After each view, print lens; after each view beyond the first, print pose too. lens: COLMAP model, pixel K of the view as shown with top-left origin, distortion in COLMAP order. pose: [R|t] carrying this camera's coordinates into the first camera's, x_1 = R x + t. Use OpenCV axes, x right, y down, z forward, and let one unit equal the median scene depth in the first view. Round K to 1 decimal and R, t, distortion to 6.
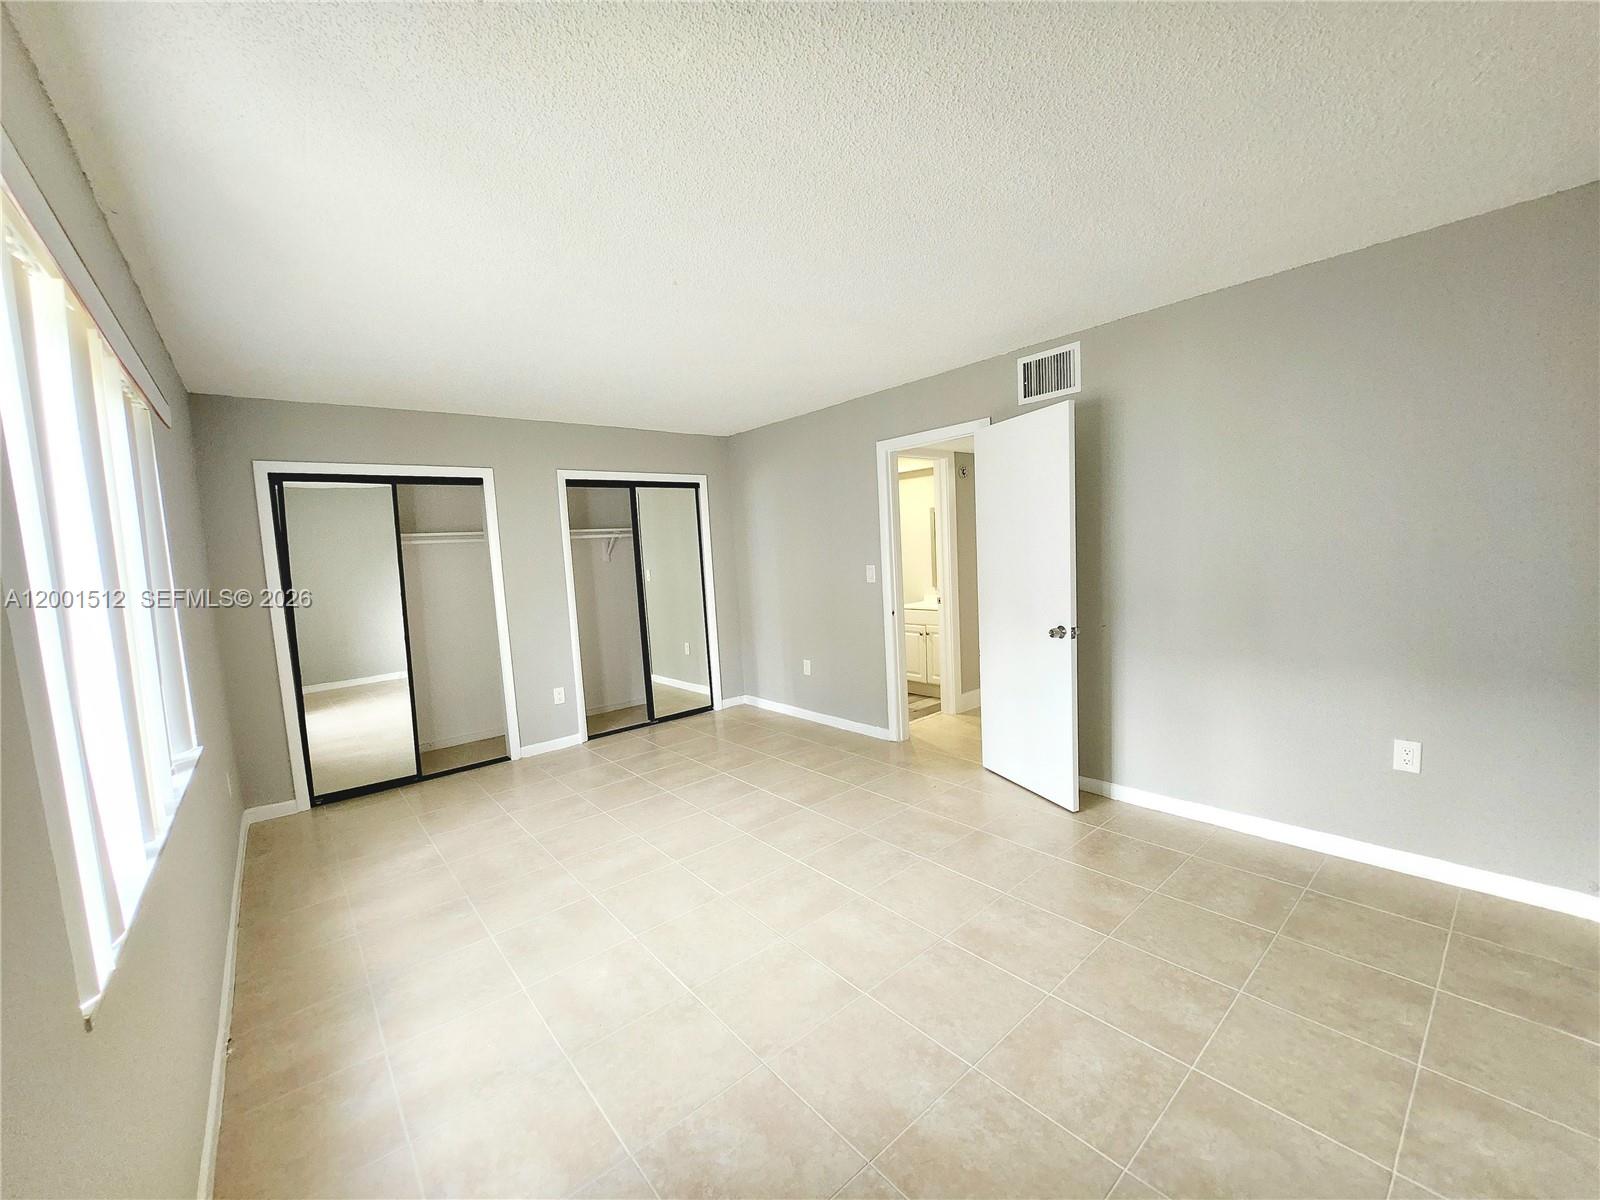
lens RADIAL K [[633.6, 0, 793.4], [0, 633.6, 608.1], [0, 0, 1]] dist [-0.023635, -0.000025]
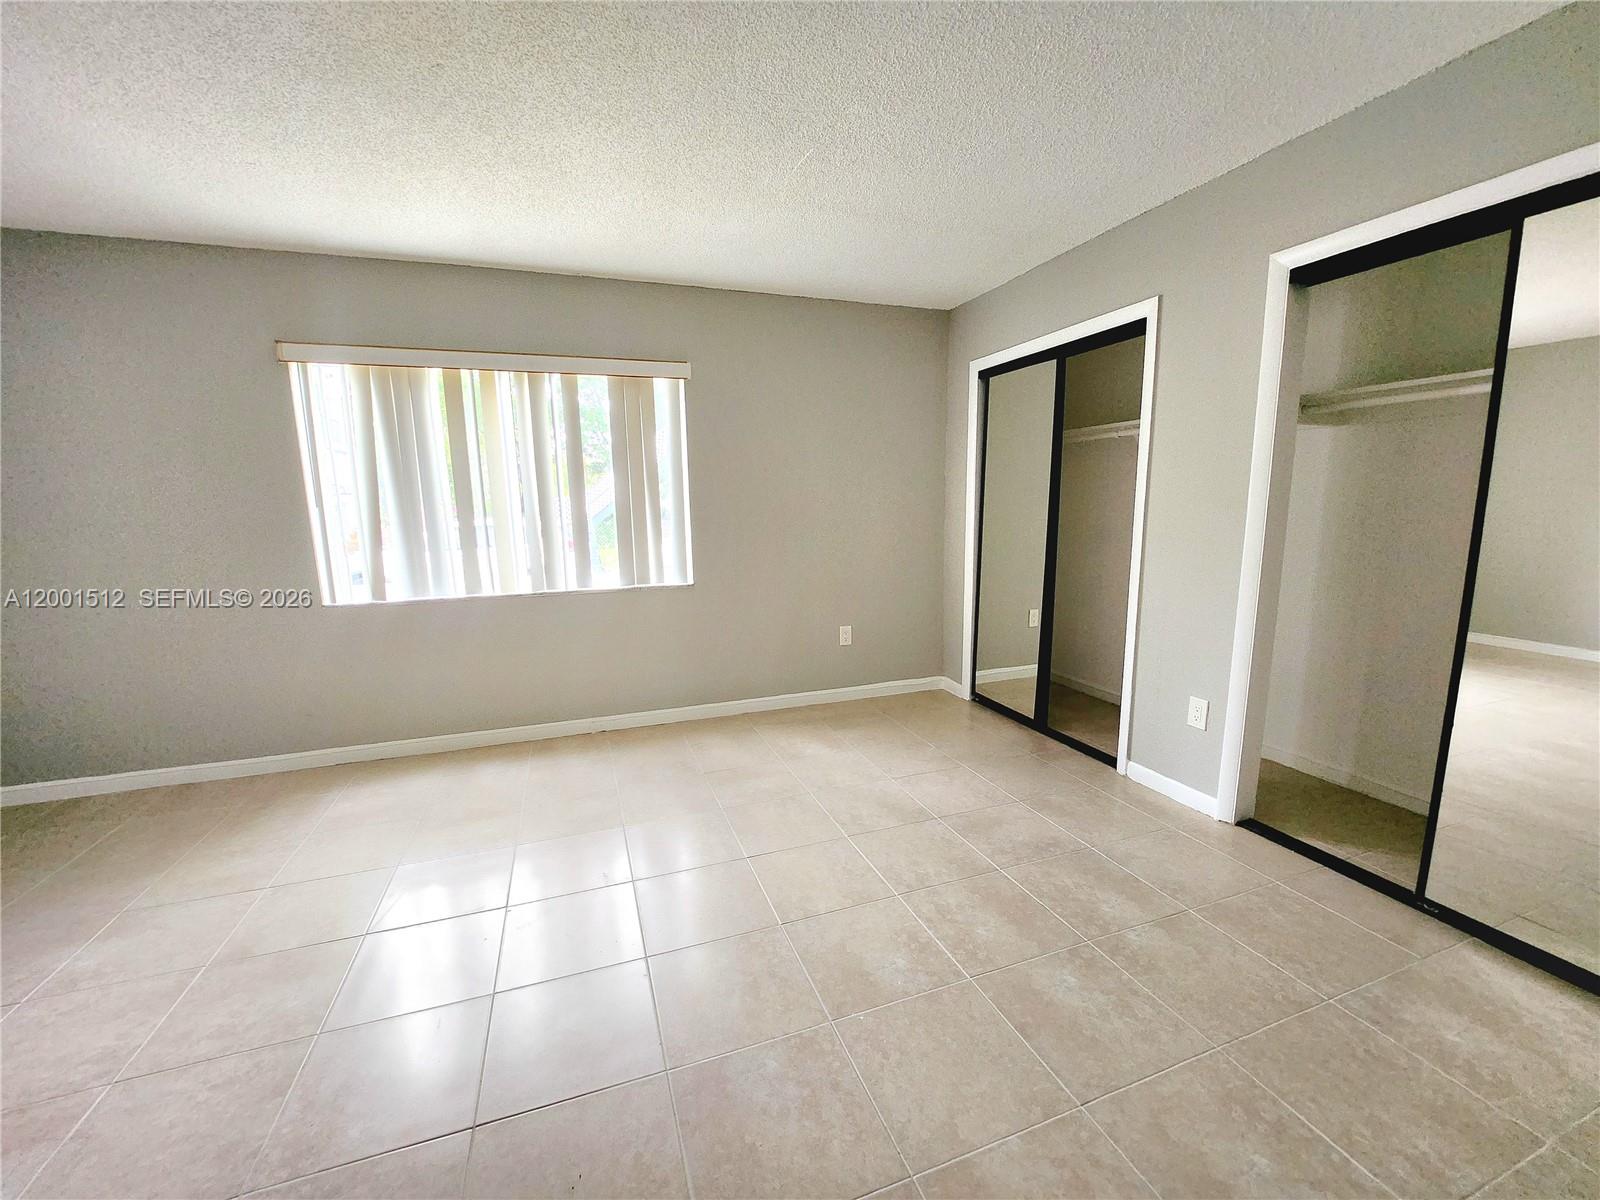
lens RADIAL K [[633.6, 0, 793.4], [0, 633.6, 608.1], [0, 0, 1]] dist [-0.023635, -0.000025]
pose [[-0.346758, 0.219285, -0.911961, 0.244981], [-0.045814, 0.967167, 0.249979, -0.074111], [0.936835, 0.128463, -0.325326, 0.945345]]
